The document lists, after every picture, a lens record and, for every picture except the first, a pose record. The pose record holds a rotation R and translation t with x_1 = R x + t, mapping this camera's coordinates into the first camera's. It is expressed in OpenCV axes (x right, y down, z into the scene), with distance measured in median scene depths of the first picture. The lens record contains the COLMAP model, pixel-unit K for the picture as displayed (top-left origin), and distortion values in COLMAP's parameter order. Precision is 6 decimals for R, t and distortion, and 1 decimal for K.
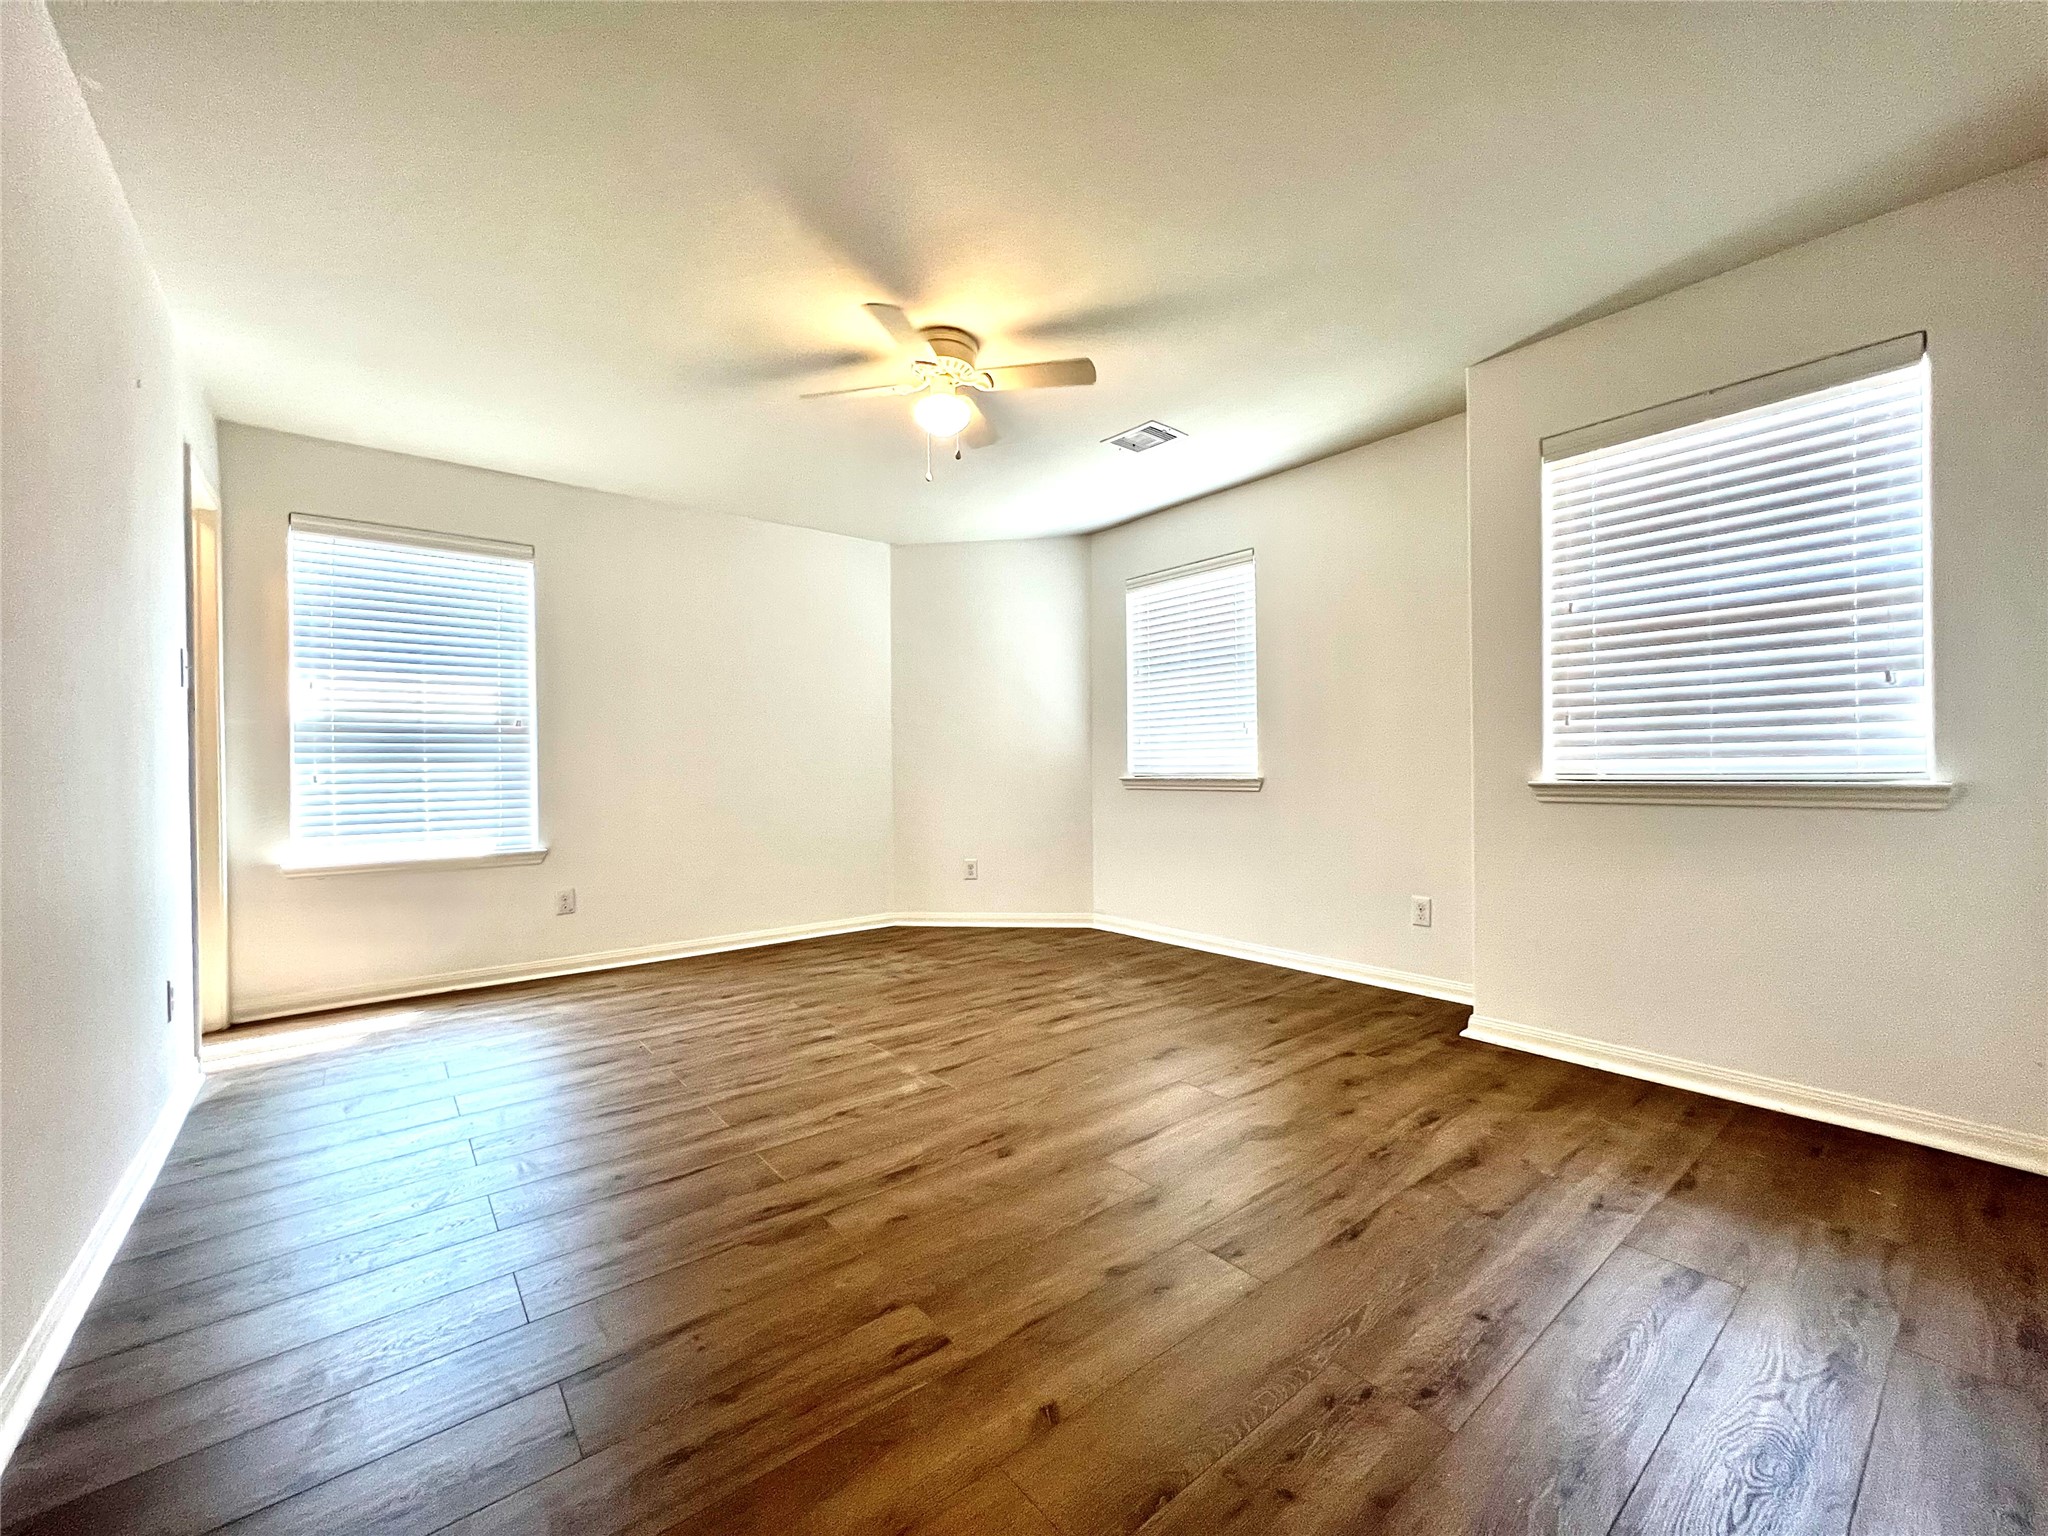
lens RADIAL K [[823.8, 0, 1024.8], [0, 823.8, 762.2], [0, 0, 1]] dist [-0.001008, -0.000028]
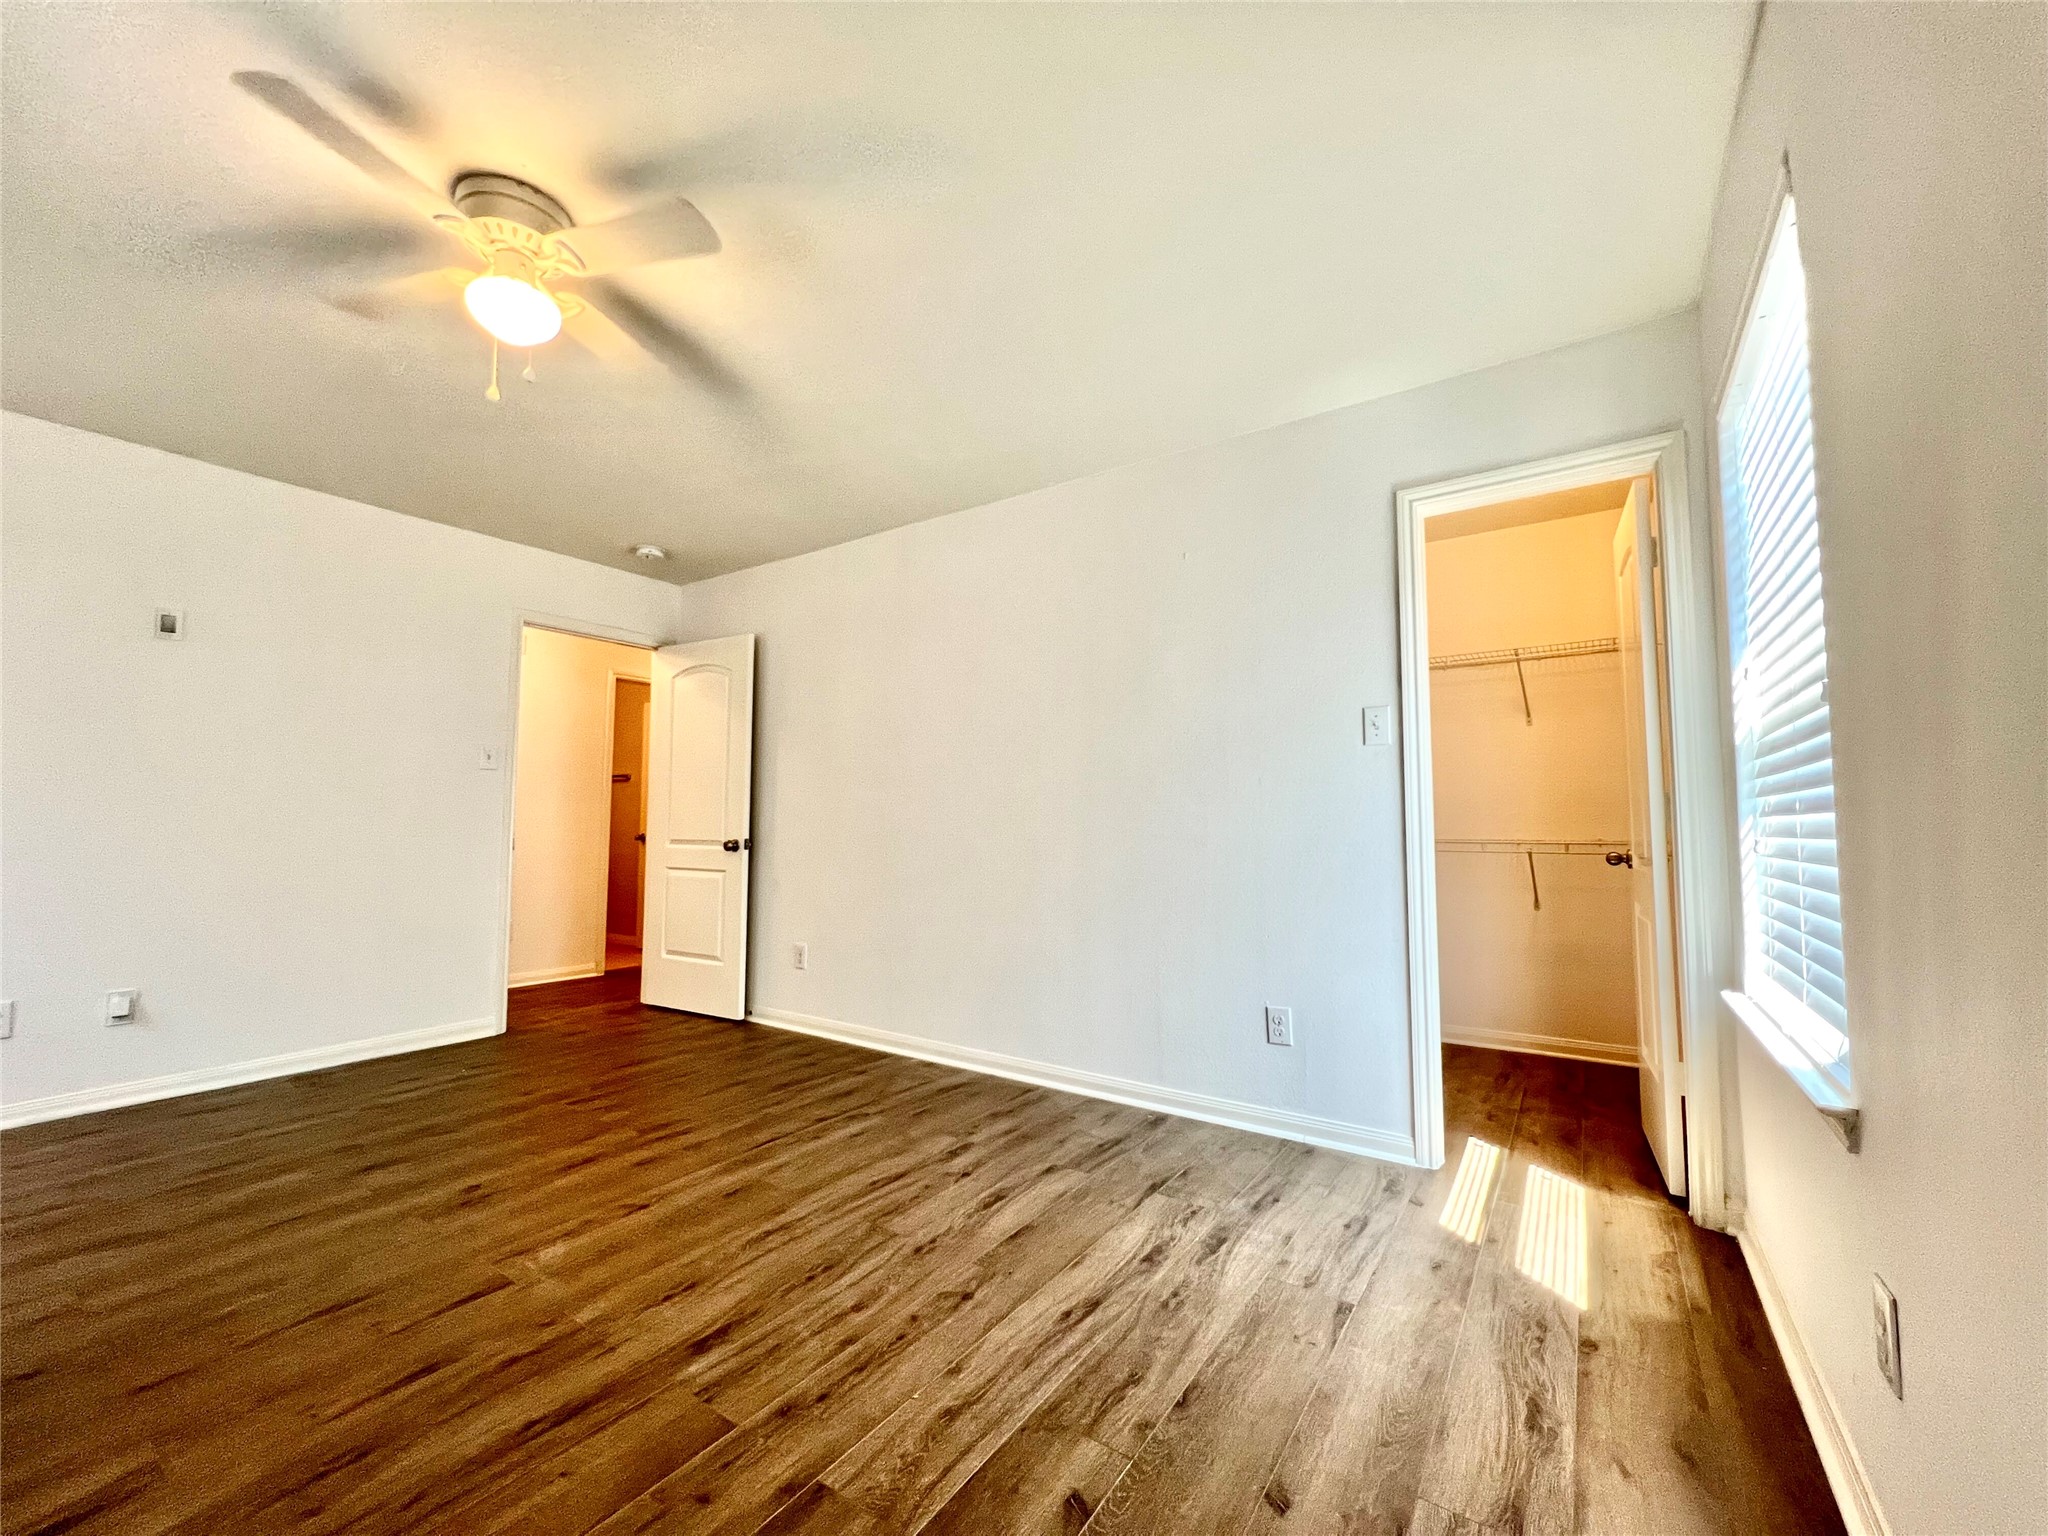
lens RADIAL K [[814.2, 0, 1032.4], [0, 814.2, 770.5], [0, 0, 1]] dist [0.002235, -0.000001]
pose [[-0.955647, -0.011287, -0.294298, -0.329152], [0.008890, 0.997704, -0.067135, -0.000010], [0.294380, -0.066773, -0.953353, 1.832629]]
